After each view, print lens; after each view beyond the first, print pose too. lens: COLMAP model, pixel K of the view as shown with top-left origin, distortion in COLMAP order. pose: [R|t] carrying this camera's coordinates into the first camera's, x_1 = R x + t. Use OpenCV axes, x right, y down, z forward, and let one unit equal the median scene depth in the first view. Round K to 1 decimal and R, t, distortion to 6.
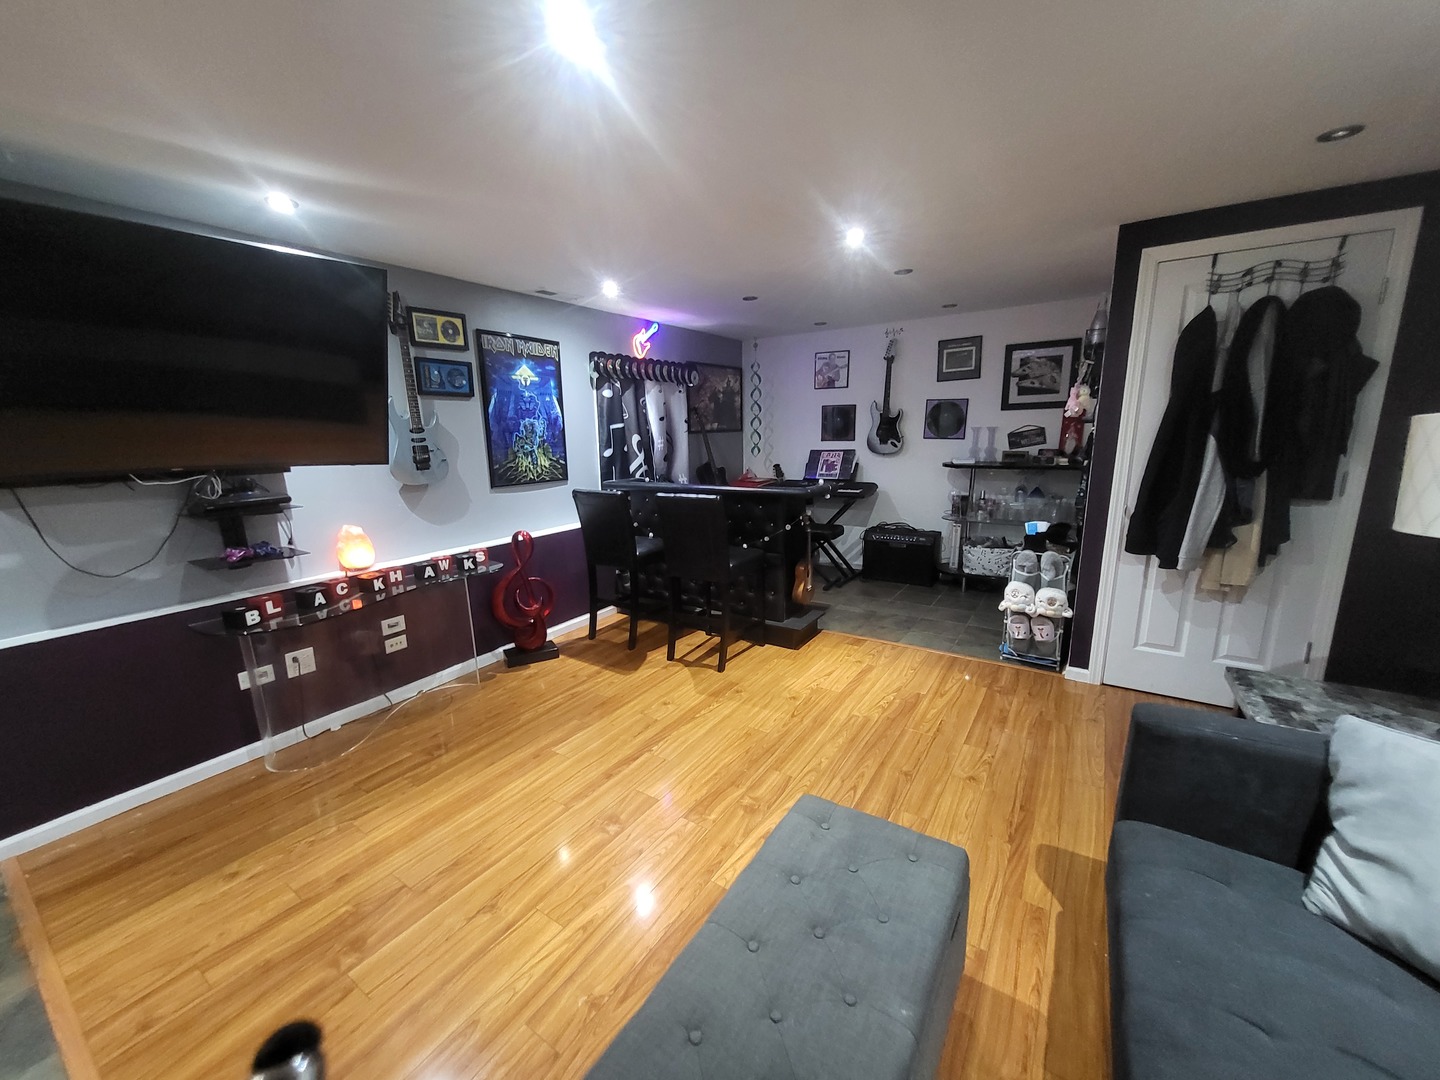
lens RADIAL K [[564.9, 0, 700.8], [0, 564.9, 549.6], [0, 0, 1]] dist [0.002830, 0.000012]
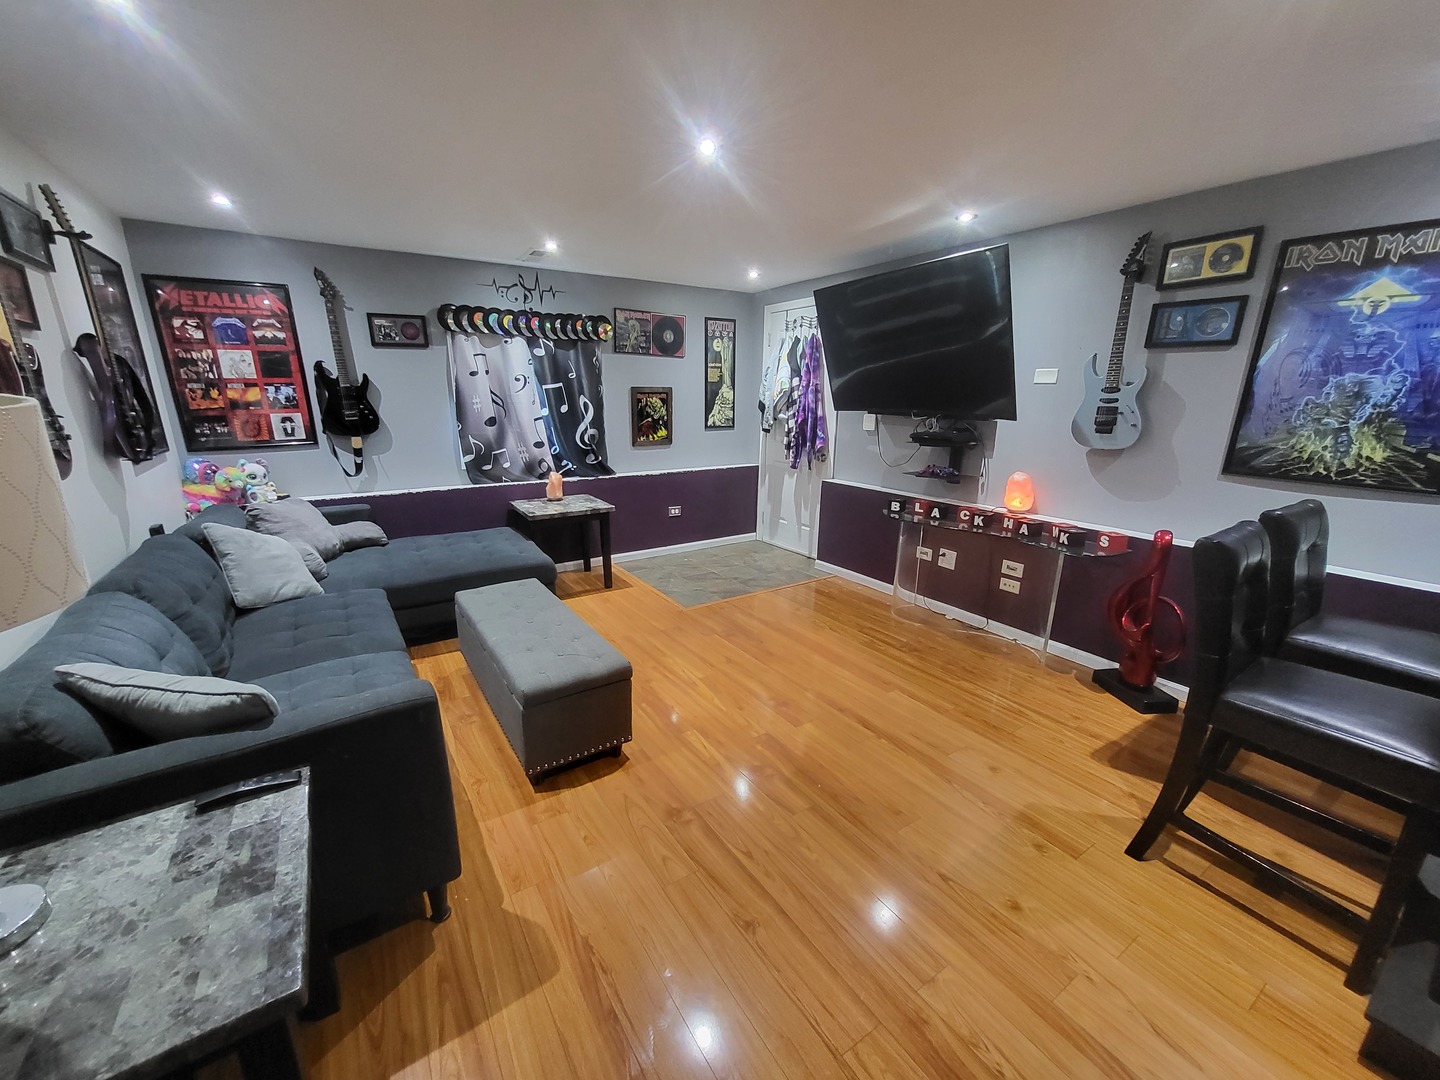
lens RADIAL K [[564.9, 0, 700.8], [0, 564.9, 549.6], [0, 0, 1]] dist [0.002830, 0.000012]
pose [[-0.387089, 0.272139, -0.880967, 0.644606], [-0.190476, 0.911240, 0.365185, -0.184498], [0.902154, 0.309162, -0.300895, 0.760591]]
